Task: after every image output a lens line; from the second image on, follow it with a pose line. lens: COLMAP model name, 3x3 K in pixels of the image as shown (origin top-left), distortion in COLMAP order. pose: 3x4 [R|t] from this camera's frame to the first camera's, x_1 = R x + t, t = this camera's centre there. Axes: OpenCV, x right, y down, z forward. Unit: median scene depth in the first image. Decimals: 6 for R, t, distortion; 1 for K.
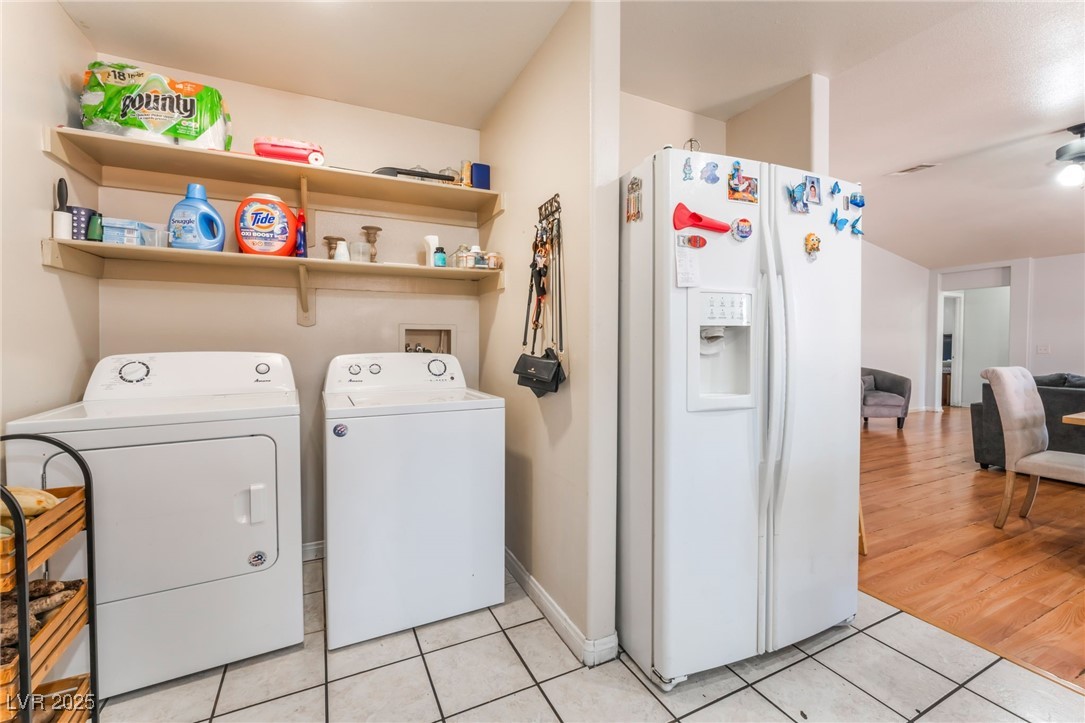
lens RADIAL K [[442.5, 0, 551.5], [0, 442.5, 349.3], [0, 0, 1]] dist [-0.007317, -0.000282]
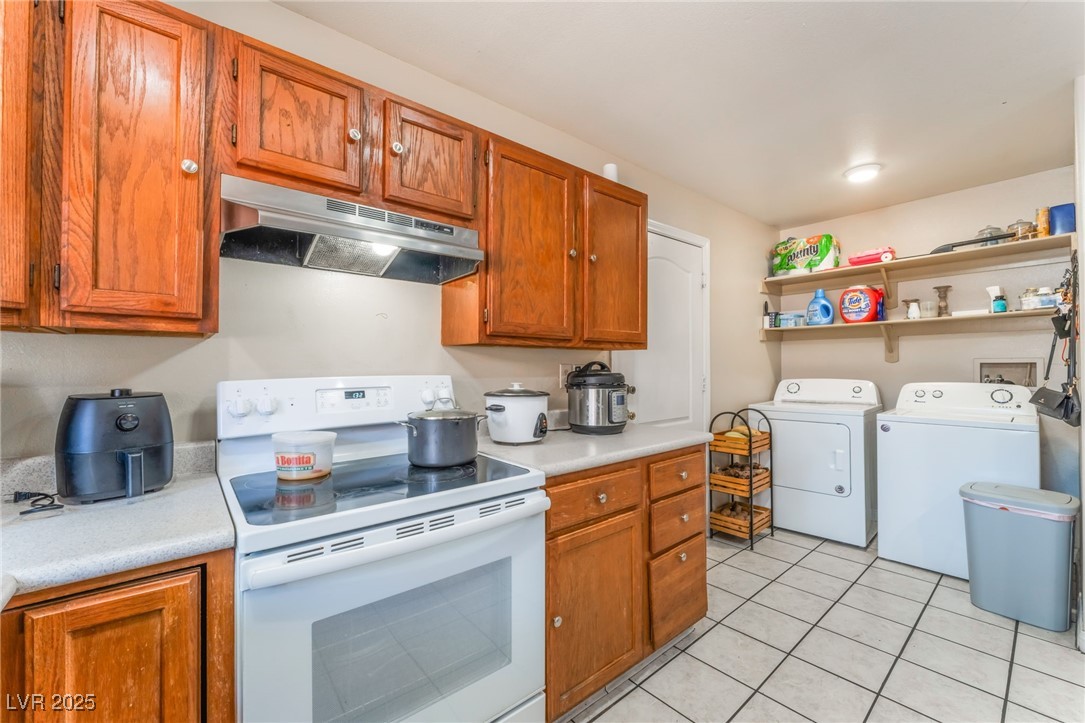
lens RADIAL K [[442.5, 0, 545.2], [0, 442.5, 363.9], [0, 0, 1]] dist [-0.007317, -0.000282]
pose [[0.235209, -0.009461, -0.971899, 0.709488], [-0.009148, 0.999887, -0.011947, -0.023601], [0.971902, 0.011701, 0.235096, -0.550355]]
